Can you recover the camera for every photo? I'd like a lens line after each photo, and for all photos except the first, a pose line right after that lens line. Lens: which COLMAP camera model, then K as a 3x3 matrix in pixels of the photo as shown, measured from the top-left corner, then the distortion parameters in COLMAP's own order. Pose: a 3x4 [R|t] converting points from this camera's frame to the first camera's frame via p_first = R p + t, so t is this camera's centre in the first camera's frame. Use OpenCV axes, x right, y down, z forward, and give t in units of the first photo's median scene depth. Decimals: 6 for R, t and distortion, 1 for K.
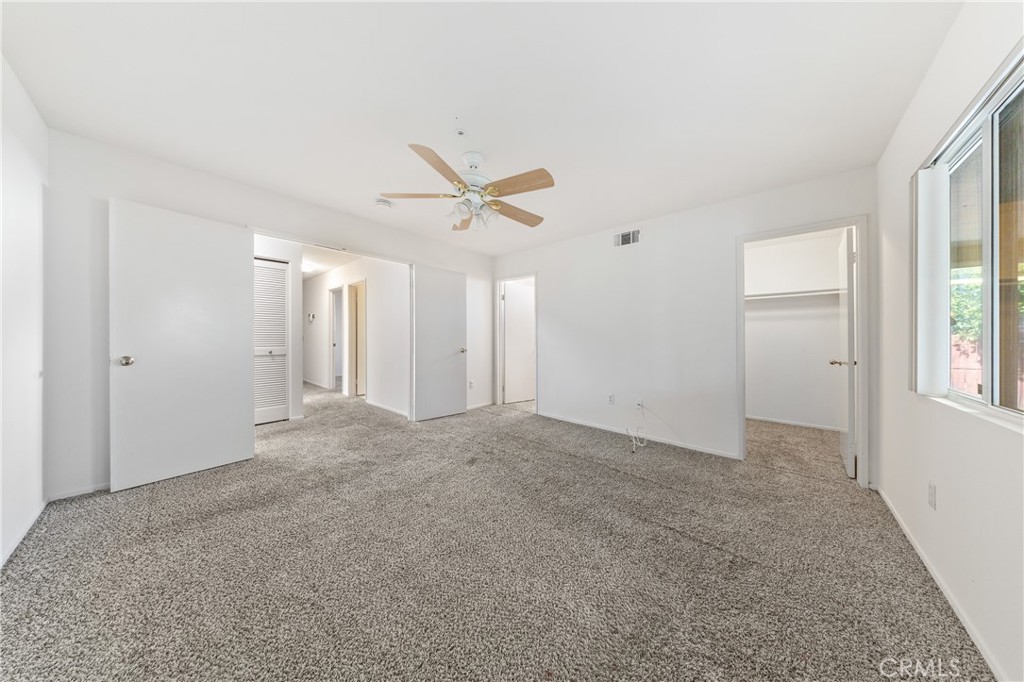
lens RADIAL K [[305.3, 0, 514.1], [0, 305.3, 340.2], [0, 0, 1]] dist [0.007800, -0.000068]
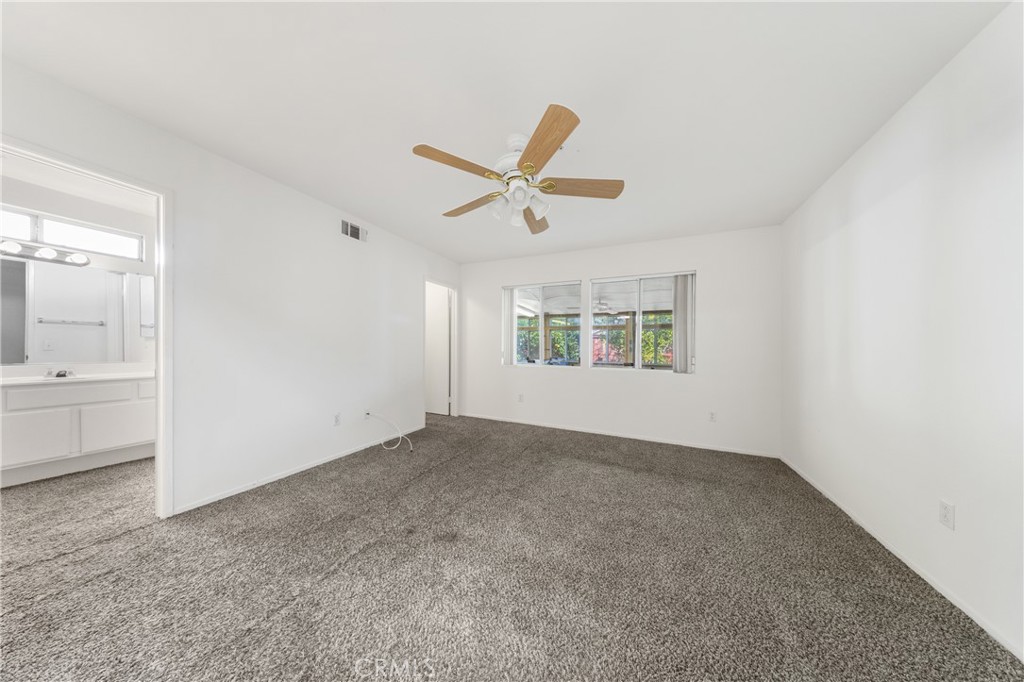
lens RADIAL K [[305.3, 0, 513.2], [0, 305.3, 340.3], [0, 0, 1]] dist [0.007800, -0.000068]
pose [[-0.293100, 0.003292, 0.956076, -0.712278], [0.002077, 0.999994, -0.002806, -0.015065], [-0.956080, 0.001163, -0.293105, 0.947749]]
